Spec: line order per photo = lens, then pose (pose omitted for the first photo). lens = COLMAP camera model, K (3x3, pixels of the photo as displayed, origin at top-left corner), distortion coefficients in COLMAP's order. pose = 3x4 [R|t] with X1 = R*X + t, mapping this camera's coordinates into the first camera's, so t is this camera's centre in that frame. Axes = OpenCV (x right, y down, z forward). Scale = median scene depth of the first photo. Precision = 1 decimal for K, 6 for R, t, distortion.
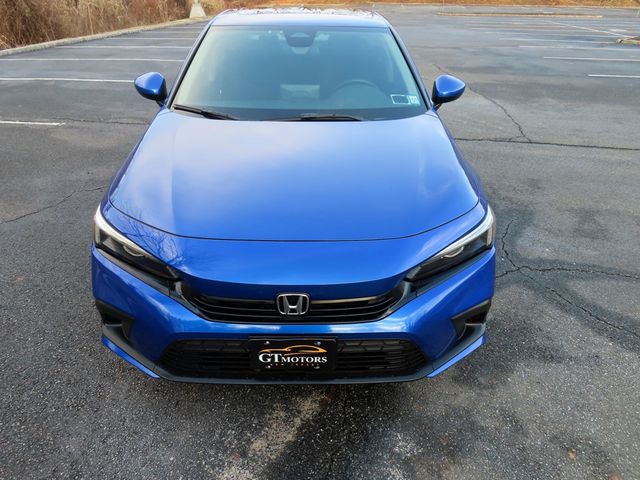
lens RADIAL K [[463.1, 0, 320.2], [0, 463.1, 242.4], [0, 0, 1]] dist [-0.001469, 0.000358]
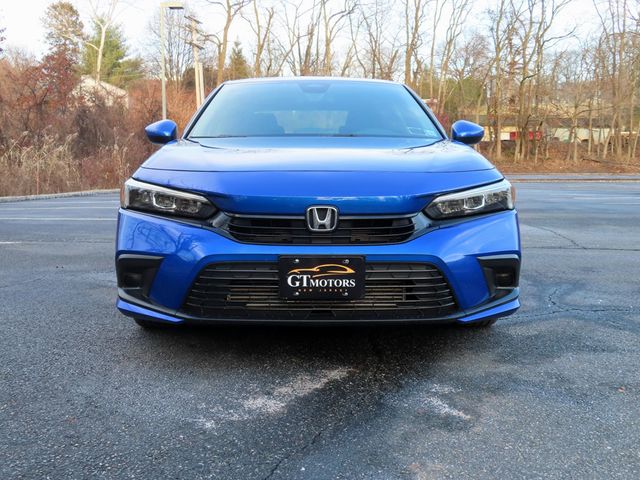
lens RADIAL K [[681.3, 0, 320.4], [0, 681.3, 237.7], [0, 0, 1]] dist [0.011173, 0.000000]
pose [[0.999889, -0.014656, 0.002779, -0.062915], [0.014563, 0.918656, -0.394790, 0.738504], [0.003233, 0.394786, 0.918767, -0.394828]]
